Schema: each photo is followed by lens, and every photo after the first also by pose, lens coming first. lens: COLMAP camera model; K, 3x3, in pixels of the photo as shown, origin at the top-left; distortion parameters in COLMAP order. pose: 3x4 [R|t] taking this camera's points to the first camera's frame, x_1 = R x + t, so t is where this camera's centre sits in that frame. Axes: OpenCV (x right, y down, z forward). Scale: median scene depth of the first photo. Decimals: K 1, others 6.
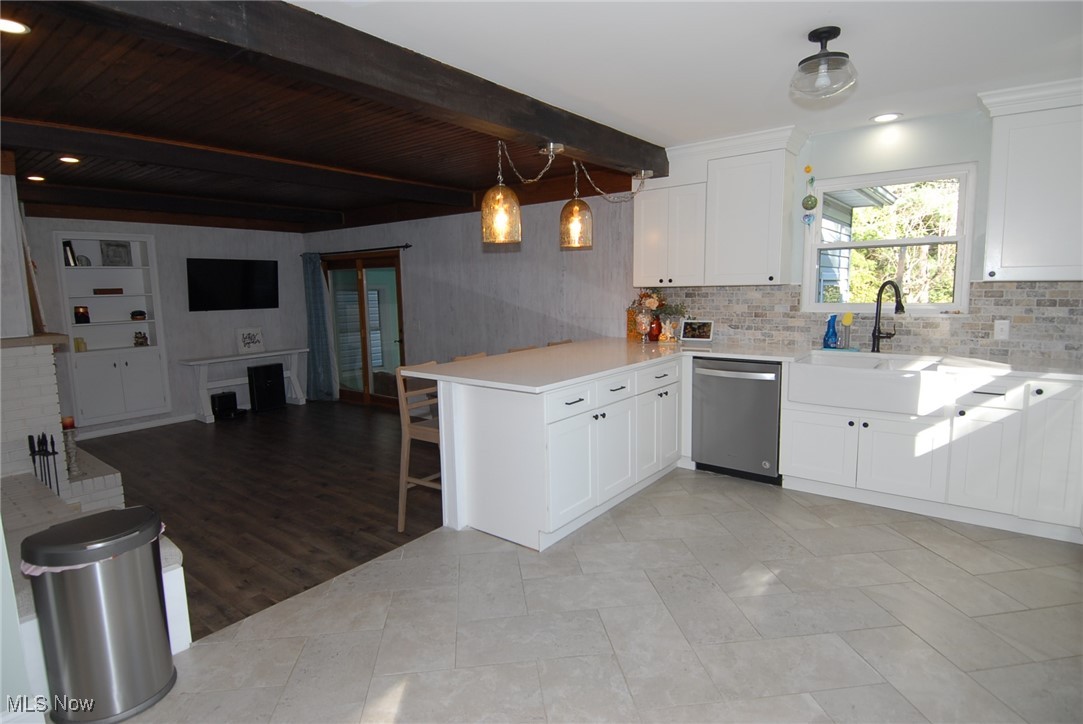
lens RADIAL K [[566.3, 0, 541.5], [0, 566.3, 362.0], [0, 0, 1]] dist [0.049996, -0.059318]
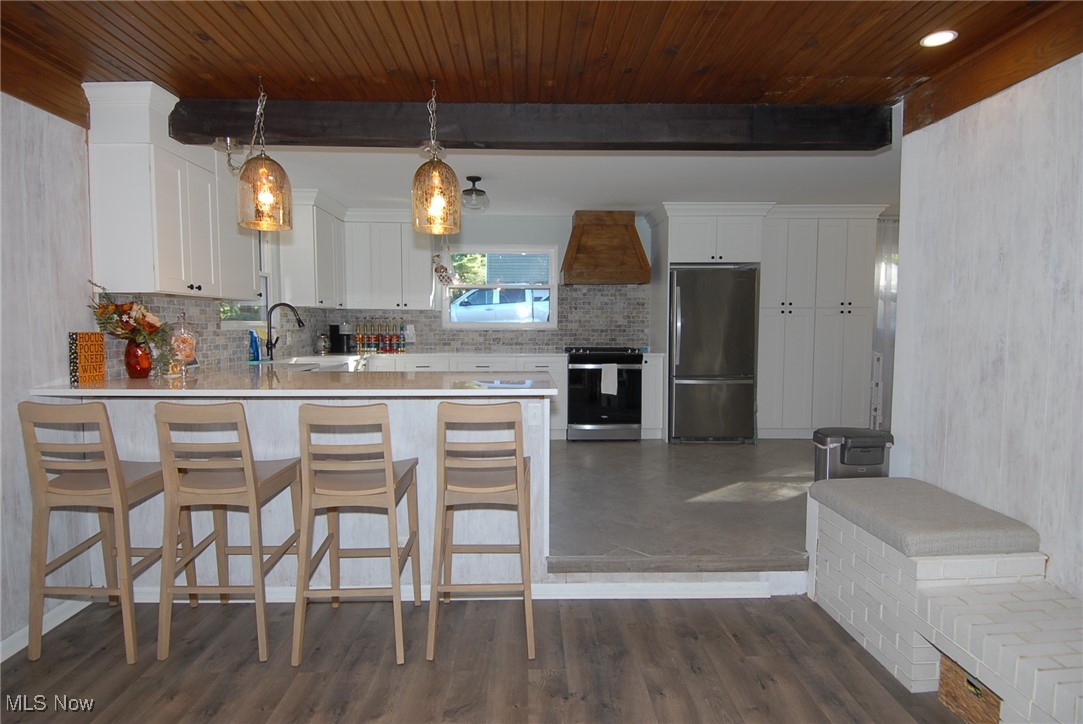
lens RADIAL K [[566.3, 0, 541.5], [0, 566.3, 362.0], [0, 0, 1]] dist [0.049996, -0.059318]
pose [[-0.643943, -0.029941, 0.764487, -0.764244], [0.116899, 0.983650, 0.136992, -0.118724], [-0.756090, 0.177583, -0.629915, 1.391188]]
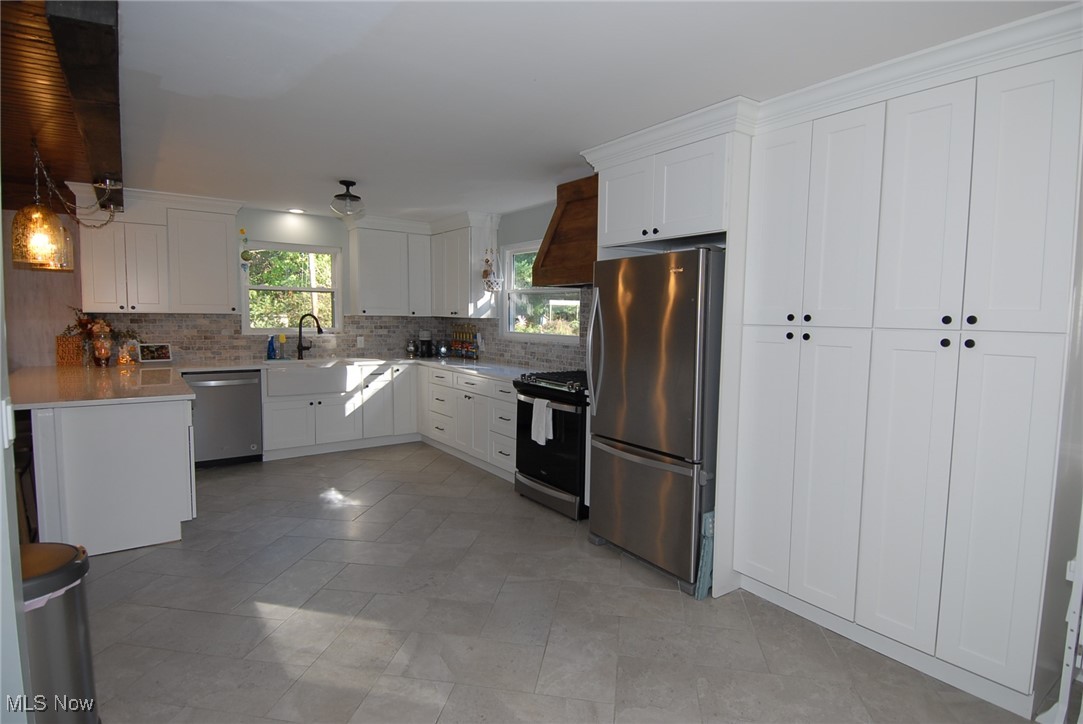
lens RADIAL K [[566.3, 0, 541.5], [0, 566.3, 362.0], [0, 0, 1]] dist [0.049996, -0.059318]
pose [[0.272727, -0.056749, 0.960416, -0.743727], [0.110569, 0.993493, 0.027305, 0.019939], [-0.955717, 0.098746, 0.277227, -0.045245]]
